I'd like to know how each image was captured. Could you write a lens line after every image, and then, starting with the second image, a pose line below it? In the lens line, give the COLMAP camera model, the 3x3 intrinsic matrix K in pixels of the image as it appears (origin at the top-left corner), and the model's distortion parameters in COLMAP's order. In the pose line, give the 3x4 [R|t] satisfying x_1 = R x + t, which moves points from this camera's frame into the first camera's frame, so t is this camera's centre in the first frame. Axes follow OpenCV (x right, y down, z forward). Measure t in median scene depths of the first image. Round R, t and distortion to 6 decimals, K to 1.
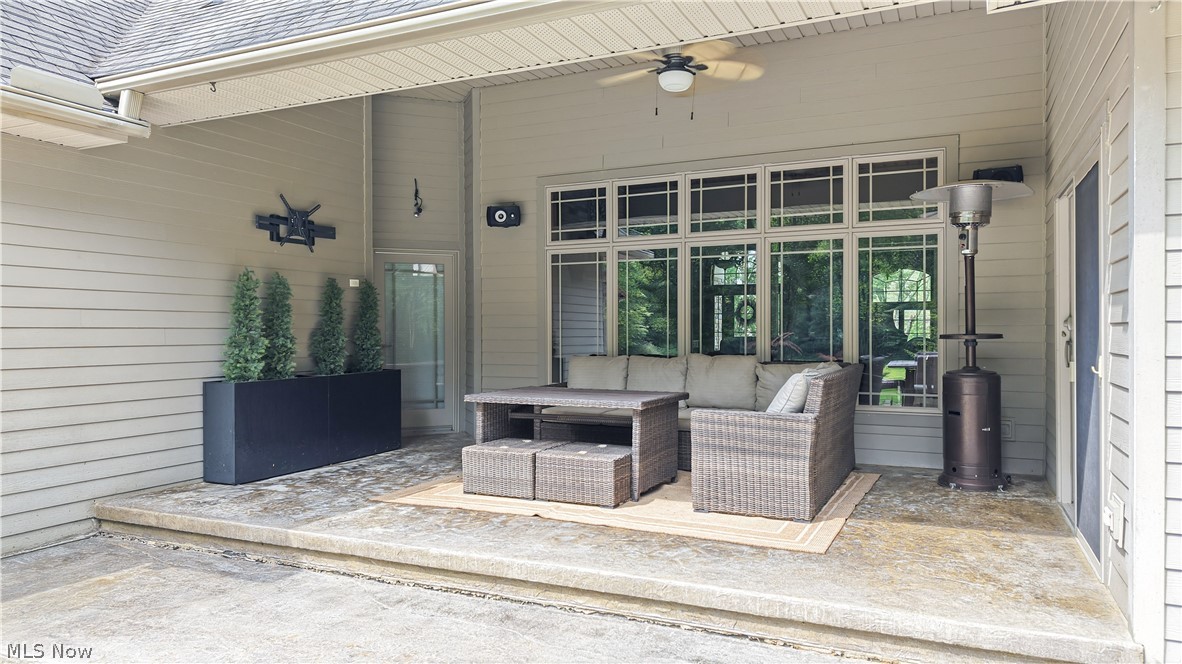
lens RADIAL K [[780.9, 0, 585.1], [0, 780.9, 332.9], [0, 0, 1]] dist [0.057821, -0.065690]
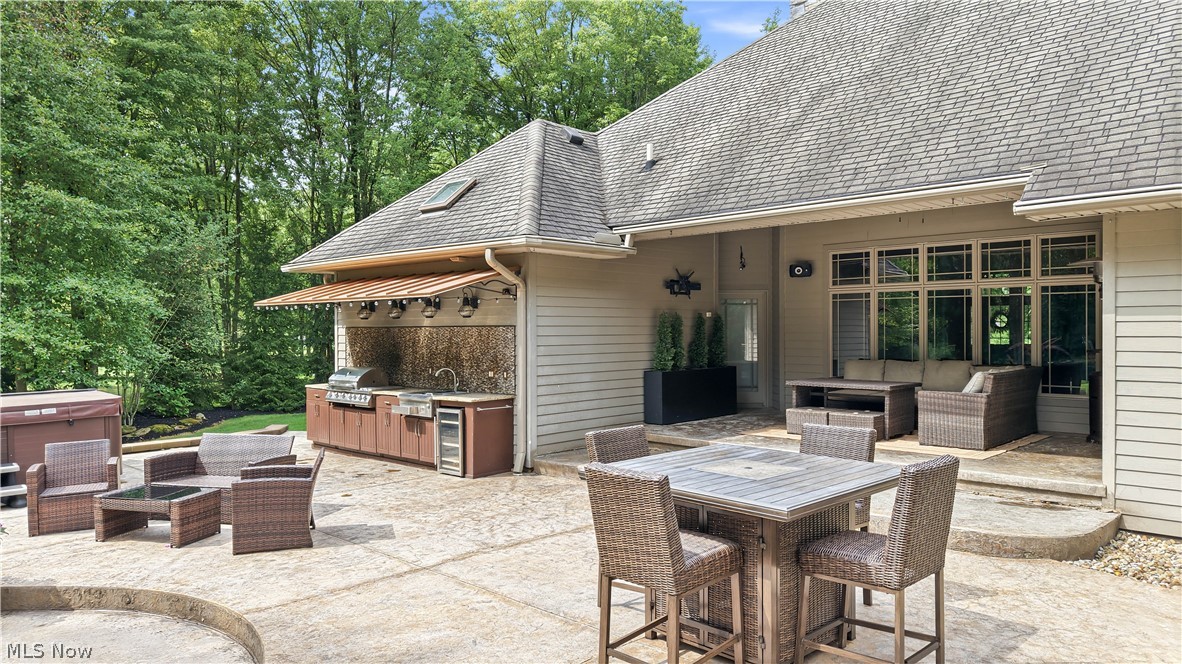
lens RADIAL K [[780.9, 0, 585.1], [0, 780.9, 332.9], [0, 0, 1]] dist [0.057821, -0.065690]
pose [[0.947484, 0.000545, -0.319802, -0.012120], [0.000400, 0.999996, 0.002887, -0.036077], [0.319802, -0.002863, 0.947480, -0.837180]]
